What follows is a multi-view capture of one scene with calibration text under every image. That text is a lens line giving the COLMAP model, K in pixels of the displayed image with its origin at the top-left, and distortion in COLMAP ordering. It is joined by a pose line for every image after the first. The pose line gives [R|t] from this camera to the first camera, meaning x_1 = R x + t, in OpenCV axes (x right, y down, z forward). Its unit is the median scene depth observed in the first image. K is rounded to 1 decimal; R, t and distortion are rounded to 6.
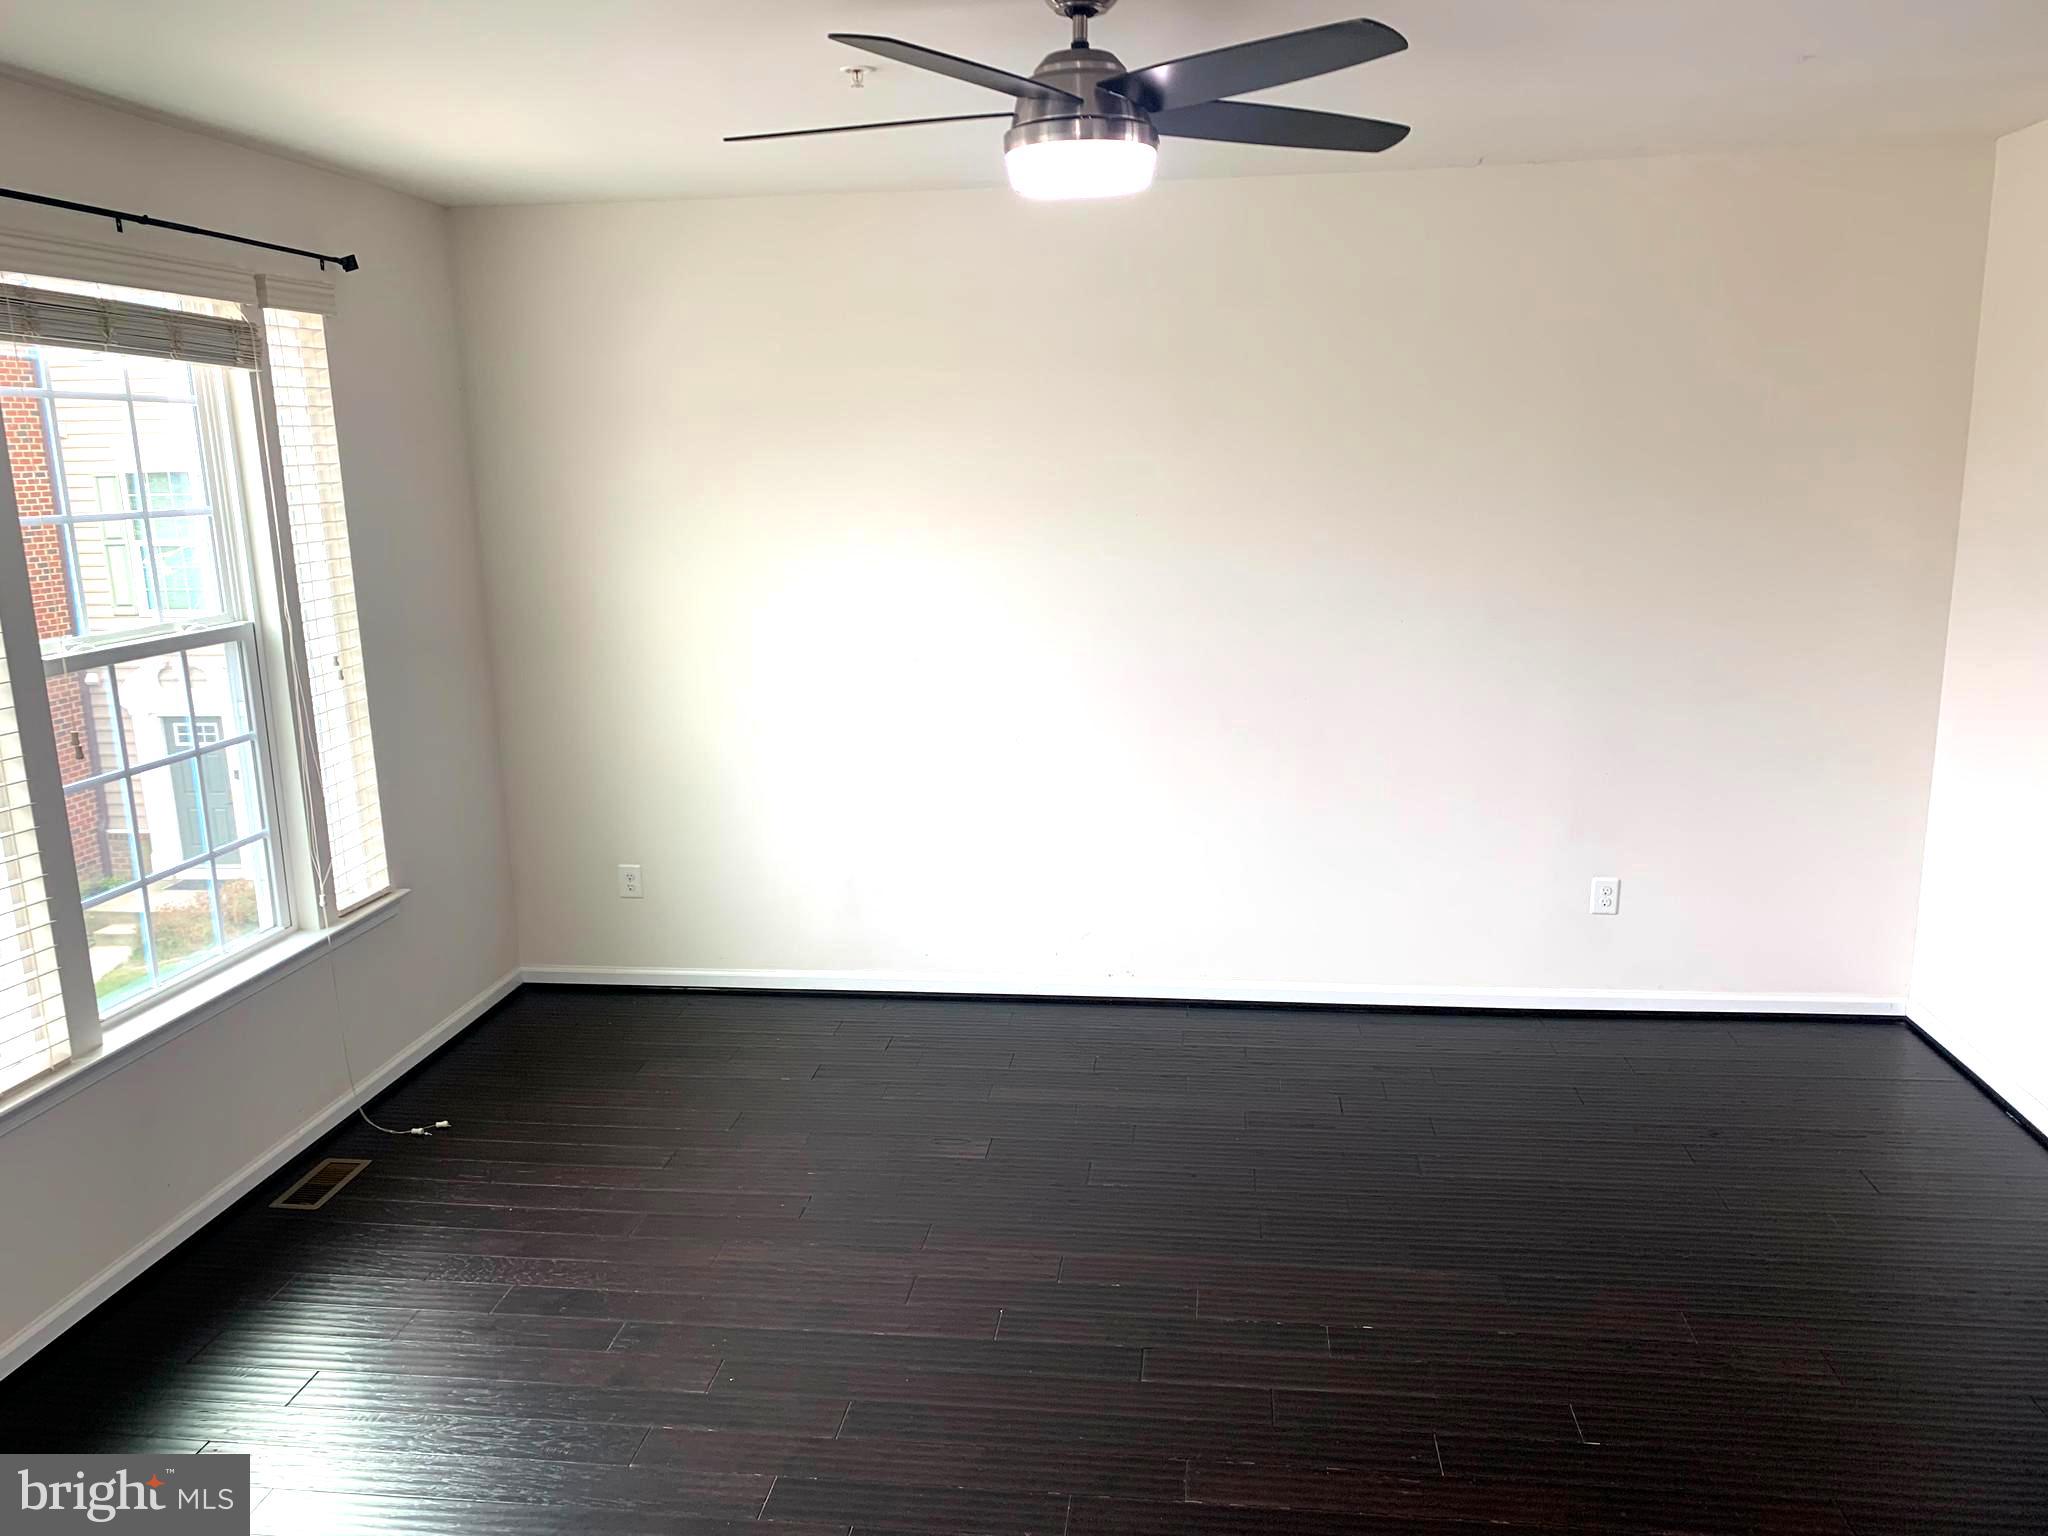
lens RADIAL K [[1562.8, 0, 1024.0], [0, 1562.8, 768.0], [0, 0, 1]] dist [0.009933, -0.001146]
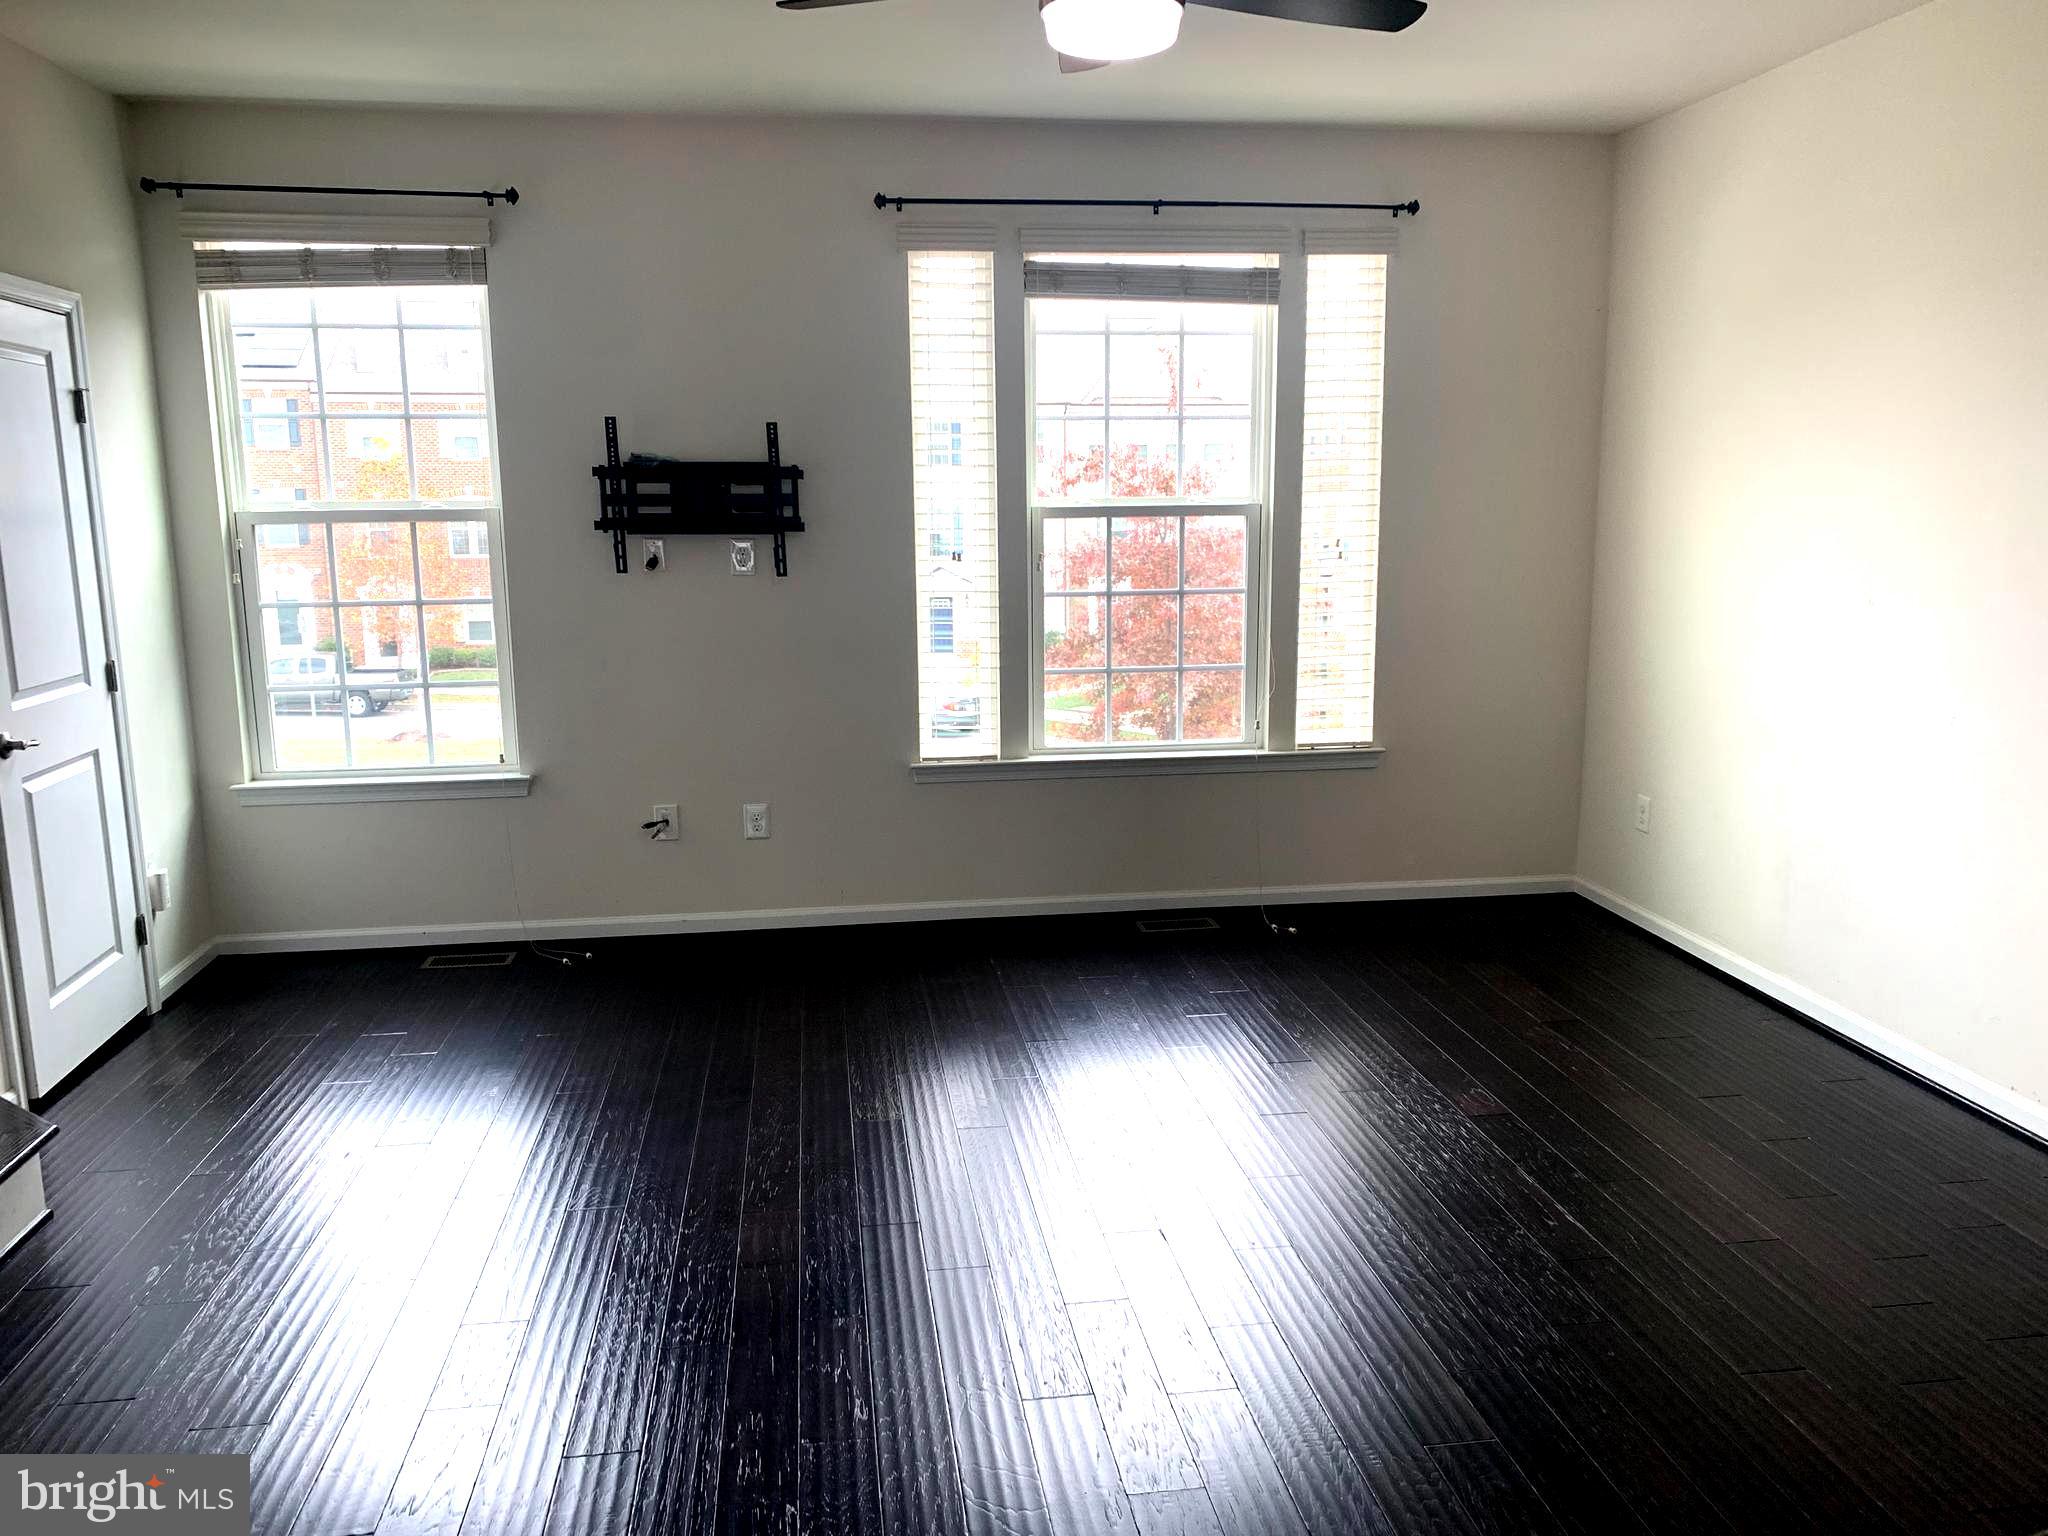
lens RADIAL K [[1562.8, 0, 1024.0], [0, 1562.8, 768.0], [0, 0, 1]] dist [0.009933, -0.001146]
pose [[0.237436, 0.172262, -0.956007, 0.725867], [-0.191123, 0.973199, 0.127892, -0.006154], [0.952416, 0.152349, 0.263996, 0.491238]]
